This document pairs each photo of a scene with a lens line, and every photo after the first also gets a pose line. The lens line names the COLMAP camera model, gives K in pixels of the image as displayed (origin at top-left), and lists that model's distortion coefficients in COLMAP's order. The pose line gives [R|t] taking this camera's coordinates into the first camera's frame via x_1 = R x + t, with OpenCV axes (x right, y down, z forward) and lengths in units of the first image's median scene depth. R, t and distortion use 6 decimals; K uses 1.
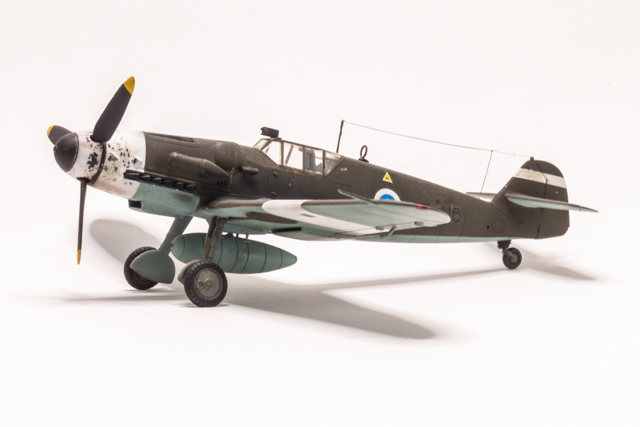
lens RADIAL K [[1764.4, 0, 320.0], [0, 1764.4, 213.5], [0, 0, 1]] dist [-0.328784, -0.170491]
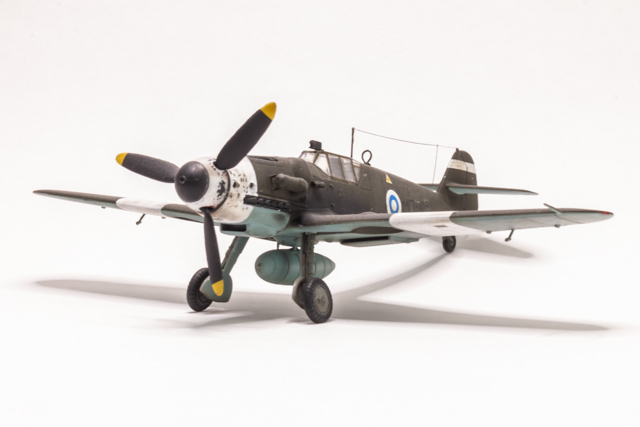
lens RADIAL K [[1764.4, 0, 320.0], [0, 1764.4, 213.5], [0, 0, 1]] dist [-0.328784, -0.170491]
pose [[0.861613, -0.087759, 0.499922, -0.565972], [0.068256, 0.996026, 0.057209, -0.067854], [-0.502956, -0.015170, 0.864179, 0.118266]]
